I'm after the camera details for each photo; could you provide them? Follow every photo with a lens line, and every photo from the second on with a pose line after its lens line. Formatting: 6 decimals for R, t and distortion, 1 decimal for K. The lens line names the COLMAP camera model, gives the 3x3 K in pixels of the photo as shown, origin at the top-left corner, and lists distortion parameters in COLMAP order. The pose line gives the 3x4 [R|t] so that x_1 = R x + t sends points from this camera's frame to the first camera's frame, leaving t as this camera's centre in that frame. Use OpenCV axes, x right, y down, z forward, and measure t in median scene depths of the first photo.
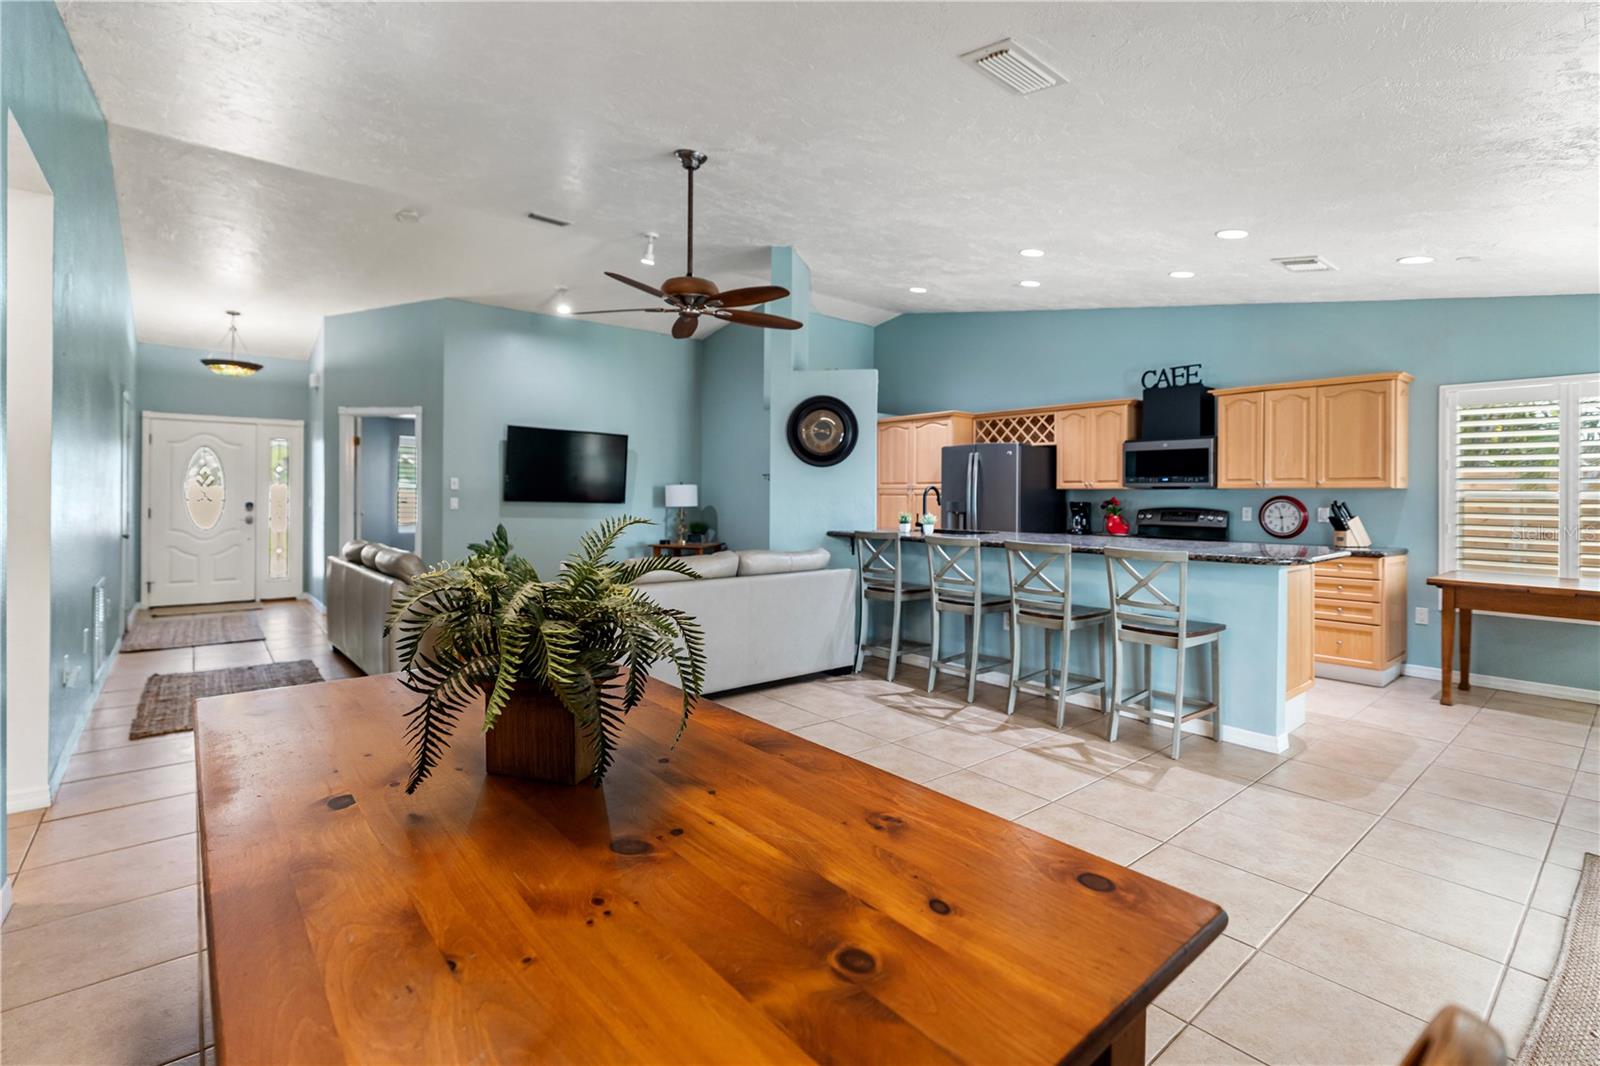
lens RADIAL K [[735.5, 0, 801.7], [0, 735.5, 493.3], [0, 0, 1]] dist [-0.000257, 0.000205]
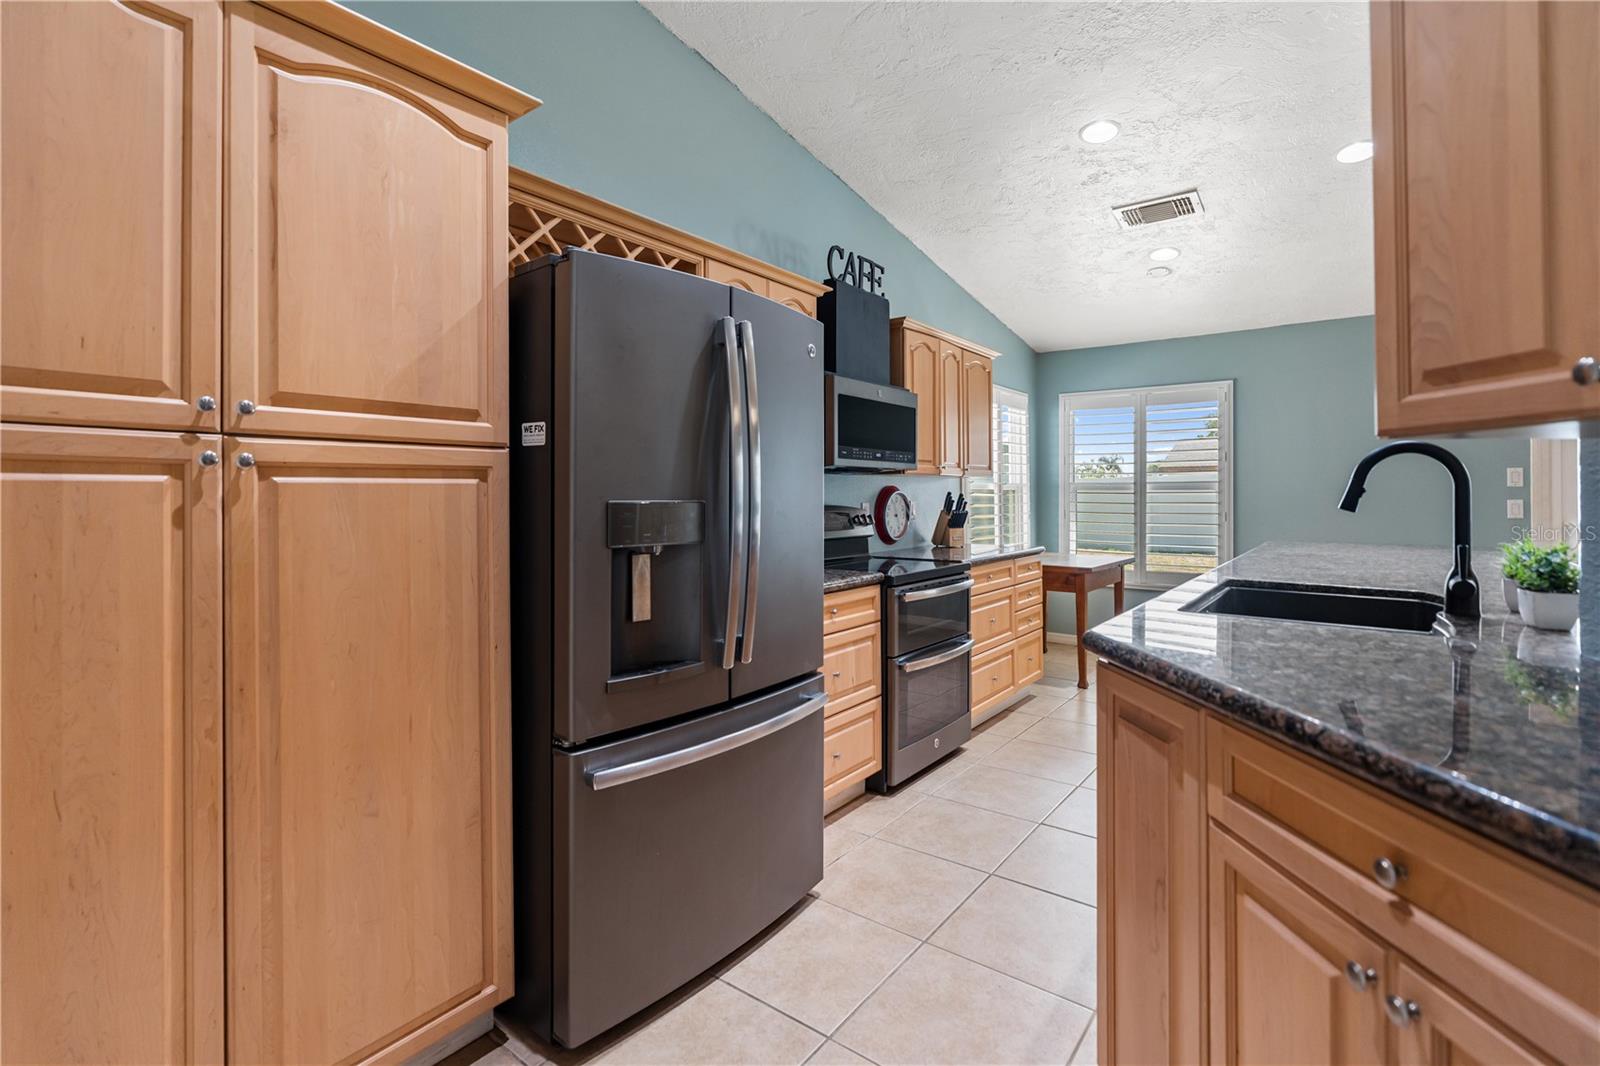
lens RADIAL K [[735.5, 0, 801.7], [0, 735.5, 493.3], [0, 0, 1]] dist [-0.000257, 0.000205]
pose [[-0.223411, -0.005094, 0.974711, -0.033609], [-0.003290, 0.999985, 0.004472, 0.007530], [-0.974719, -0.002208, -0.223424, 1.141823]]
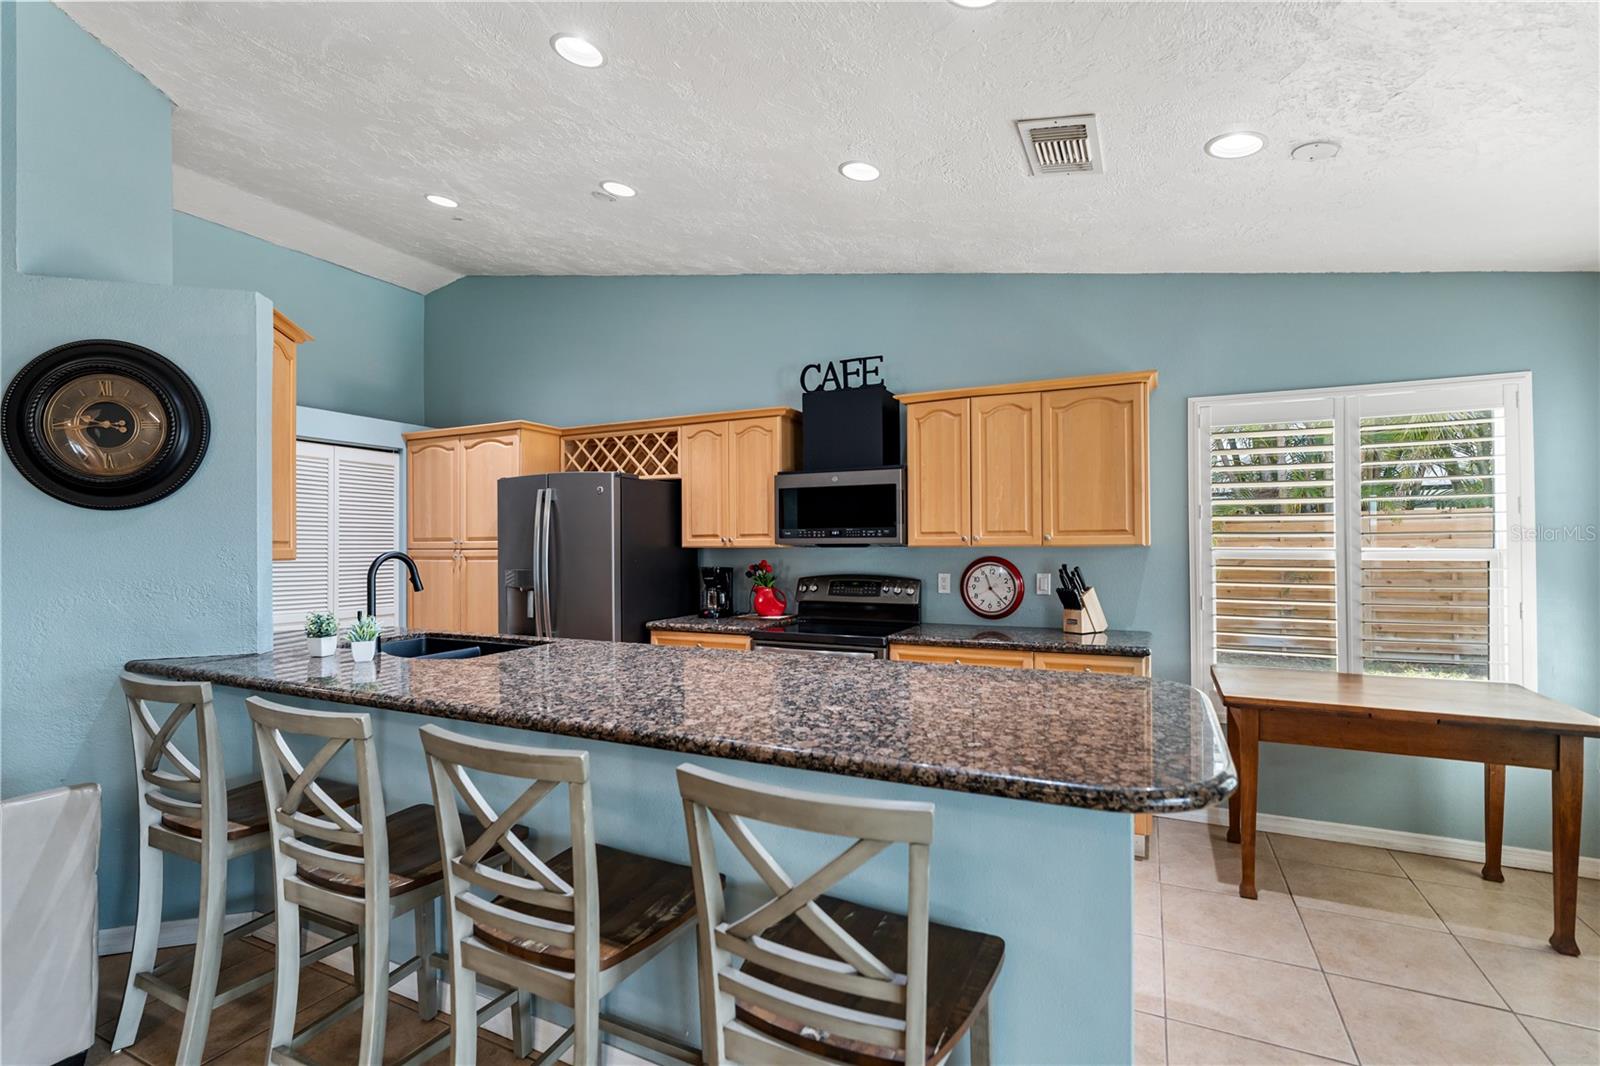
lens RADIAL K [[732.8, 0, 803.8], [0, 732.8, 545.3], [0, 0, 1]] dist [-0.000723, 0.000084]
pose [[0.910092, -0.013343, 0.414192, 0.197897], [0.011251, 0.999909, 0.007491, -0.012562], [-0.414254, -0.002158, 0.910159, 0.415918]]
